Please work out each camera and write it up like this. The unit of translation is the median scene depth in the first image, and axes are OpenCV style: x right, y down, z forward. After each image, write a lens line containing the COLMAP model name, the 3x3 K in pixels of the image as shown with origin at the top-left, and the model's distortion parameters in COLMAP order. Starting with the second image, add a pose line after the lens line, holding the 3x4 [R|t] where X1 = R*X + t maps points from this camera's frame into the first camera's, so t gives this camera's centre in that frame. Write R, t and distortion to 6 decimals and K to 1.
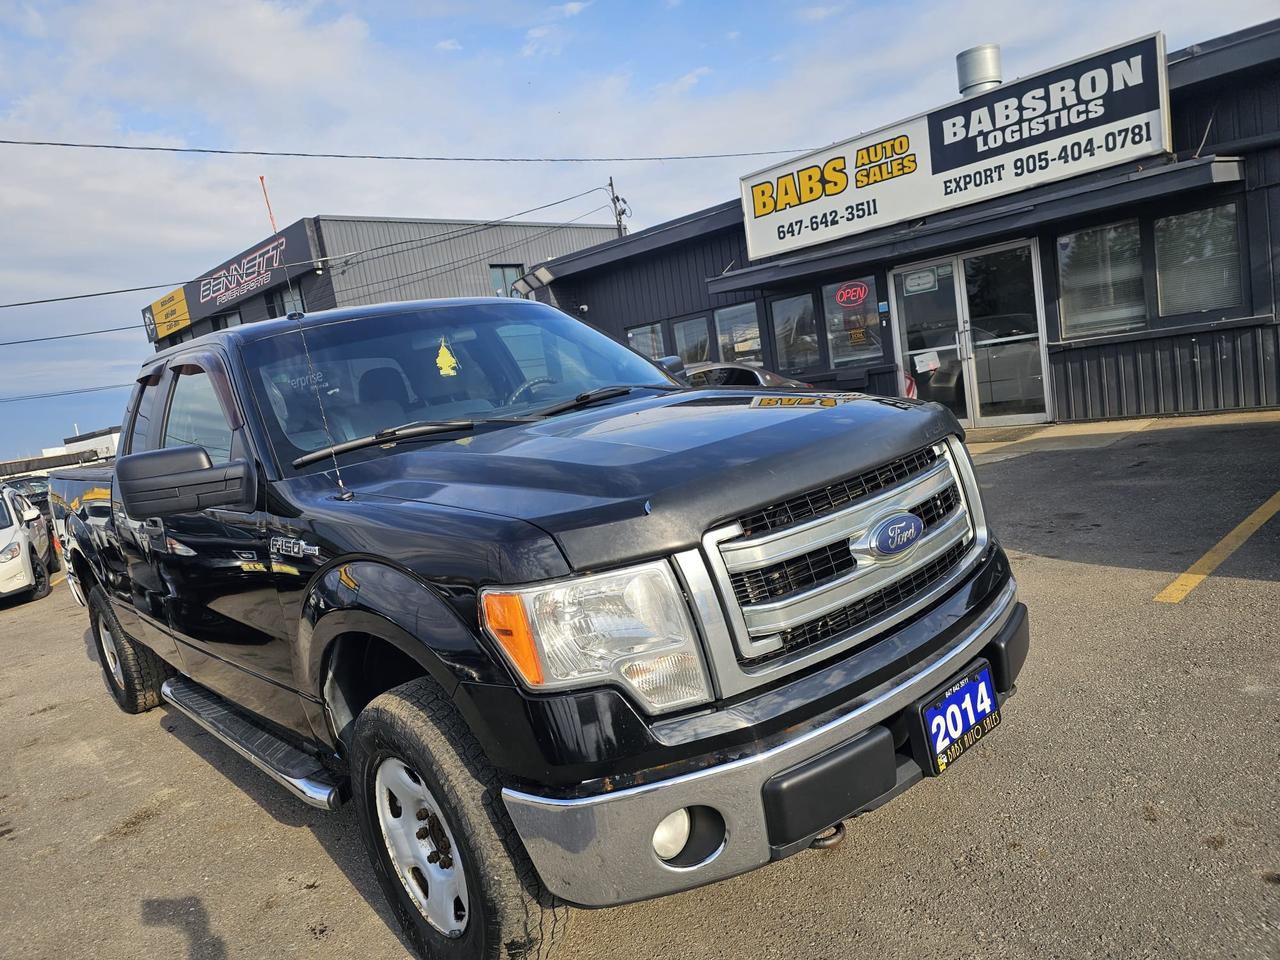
lens RADIAL K [[852.8, 0, 623.6], [0, 852.8, 486.2], [0, 0, 1]] dist [0.057208, -0.054100]
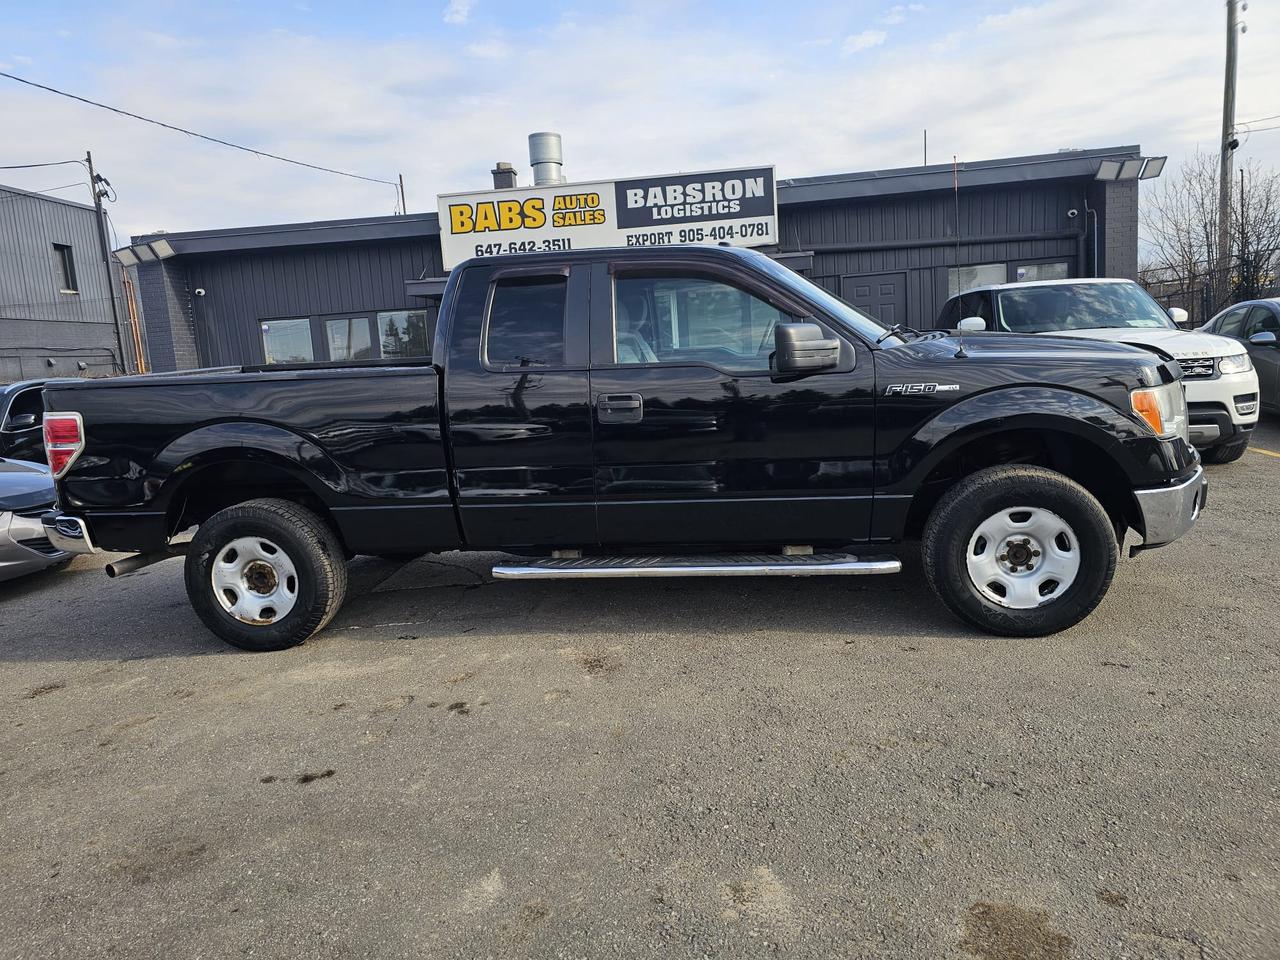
lens RADIAL K [[852.8, 0, 624.4], [0, 852.8, 470.7], [0, 0, 1]] dist [0.057208, -0.054100]
pose [[0.766608, 0.012861, 0.641986, -0.482205], [0.031535, 0.997839, -0.057646, 0.078334], [-0.641340, 0.064437, 0.764546, 0.043756]]
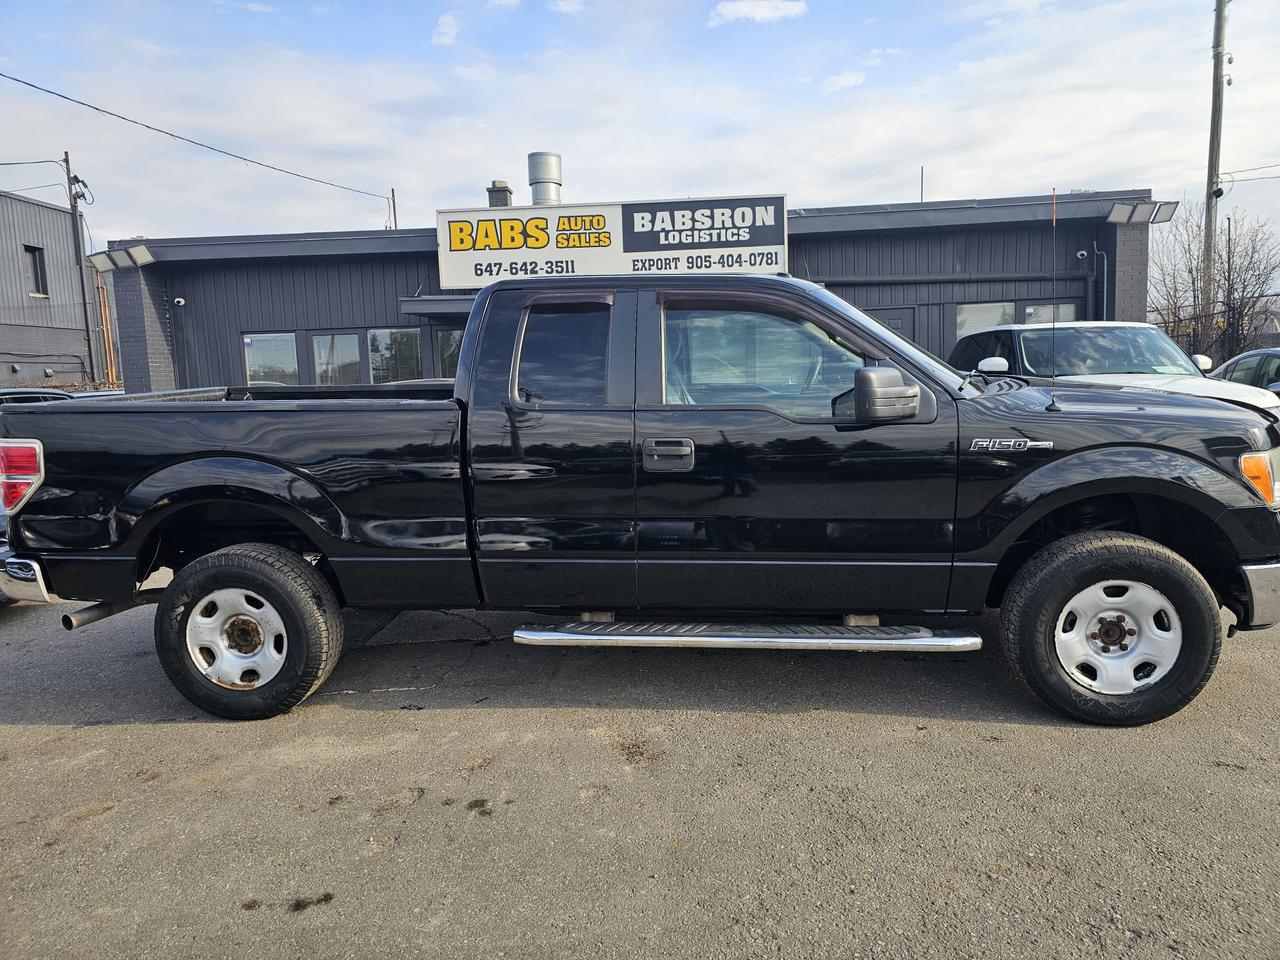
lens RADIAL K [[852.8, 0, 638.8], [0, 852.8, 467.7], [0, 0, 1]] dist [0.057208, -0.054100]
pose [[0.738430, 0.052645, 0.672272, -0.472305], [0.007100, 0.996286, -0.085817, 0.059469], [-0.674293, 0.068143, 0.735313, 0.104202]]
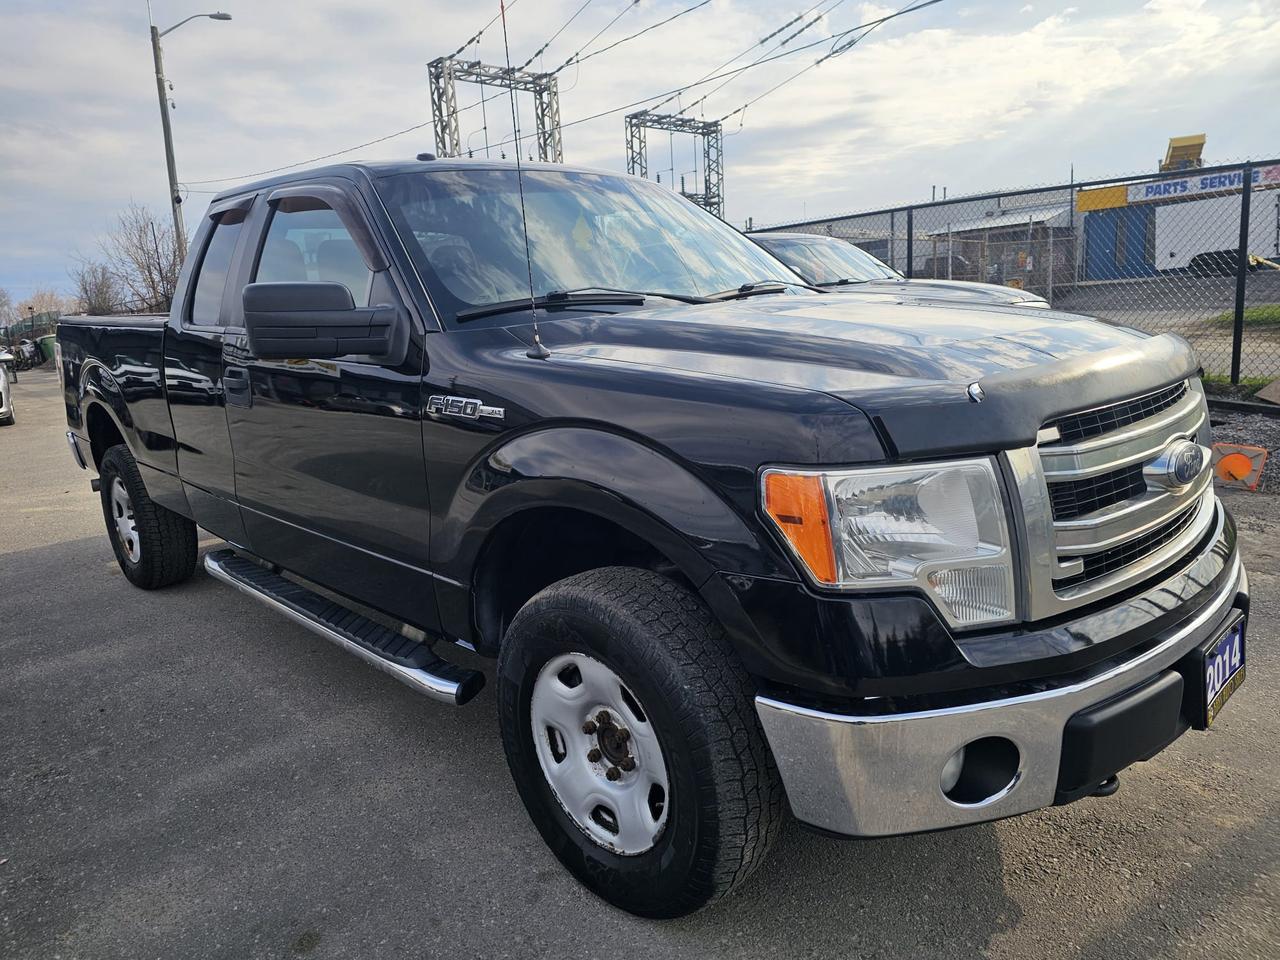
lens RADIAL K [[852.8, 0, 627.0], [0, 852.8, 472.5], [0, 0, 1]] dist [0.057208, -0.054100]
pose [[0.991232, 0.111466, 0.070956, -0.073120], [-0.115023, 0.992194, 0.048180, 0.020162], [-0.065031, -0.055919, 0.996315, 0.030976]]
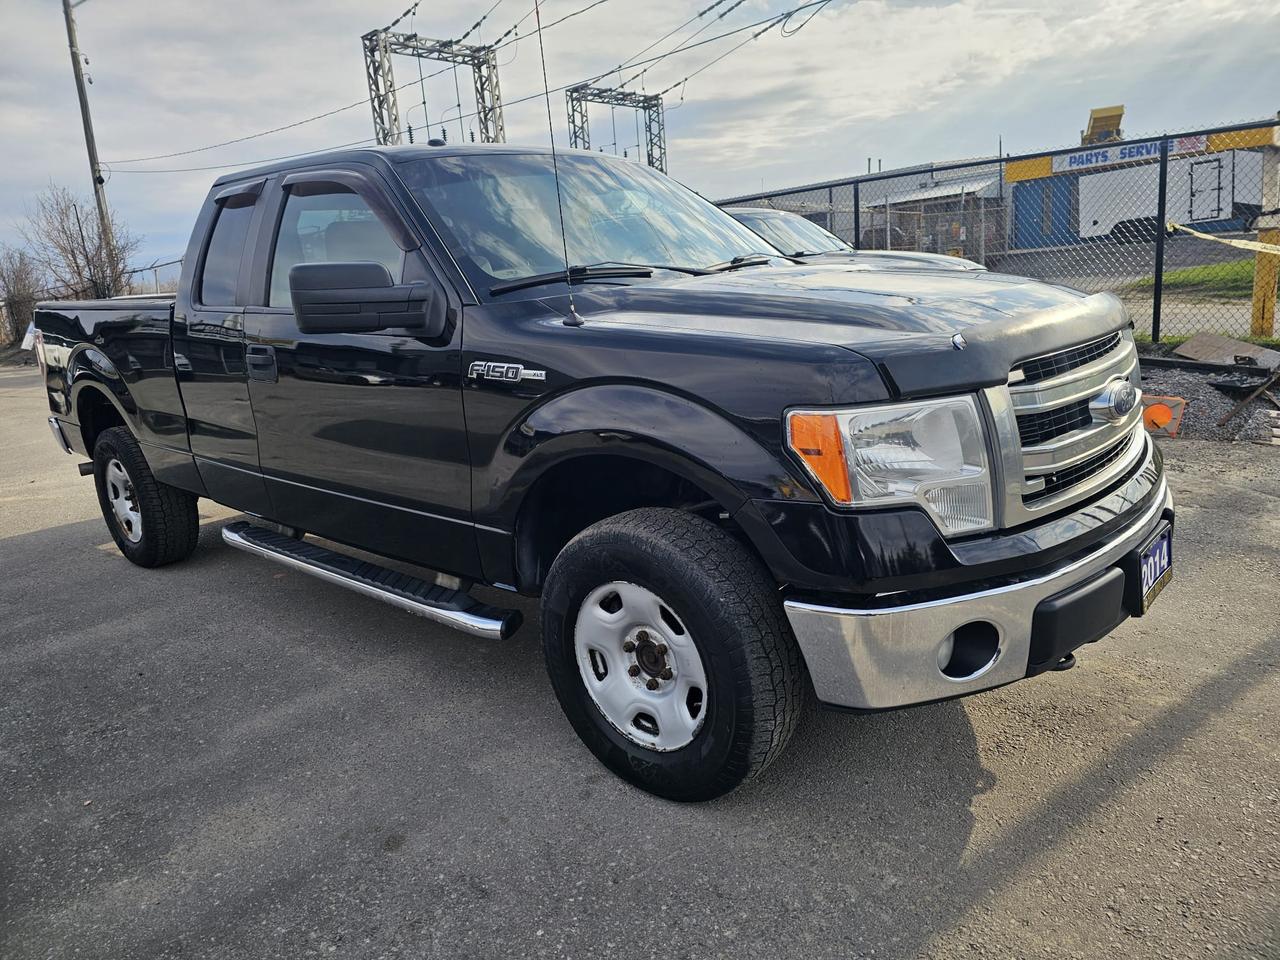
lens RADIAL K [[852.8, 0, 637.0], [0, 852.8, 478.0], [0, 0, 1]] dist [0.057208, -0.054100]
pose [[0.986680, 0.072932, 0.145410, -0.098602], [-0.084235, 0.993757, 0.073148, 0.028648], [-0.139168, -0.084422, 0.986664, 0.000759]]
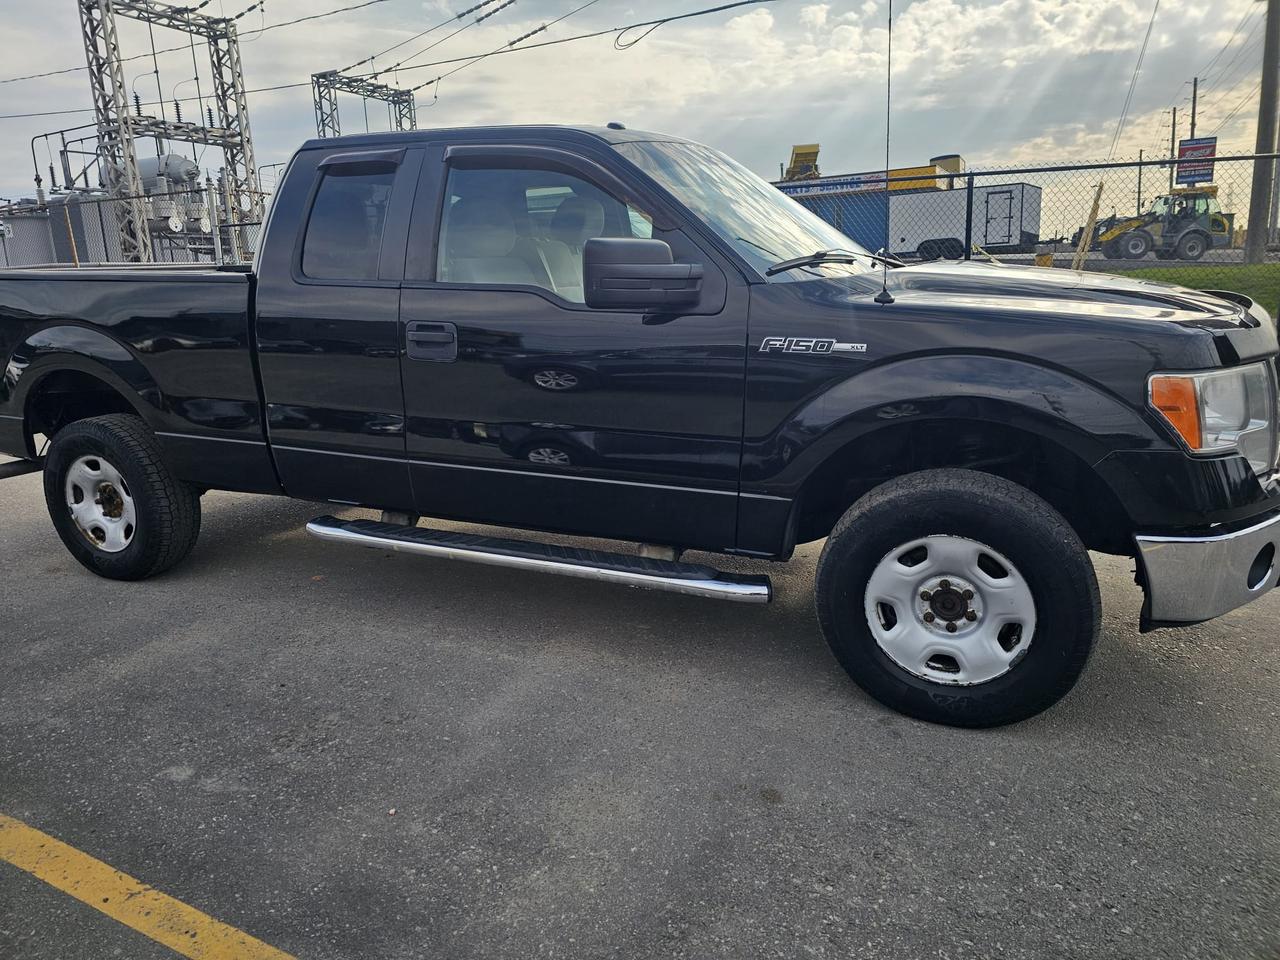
lens RADIAL K [[852.8, 0, 616.3], [0, 852.8, 461.8], [0, 0, 1]] dist [0.057208, -0.054100]
pose [[0.899609, 0.052033, 0.433585, -0.280111], [-0.070480, 0.997159, 0.026569, 0.053821], [-0.430971, -0.054461, 0.900721, 0.040780]]
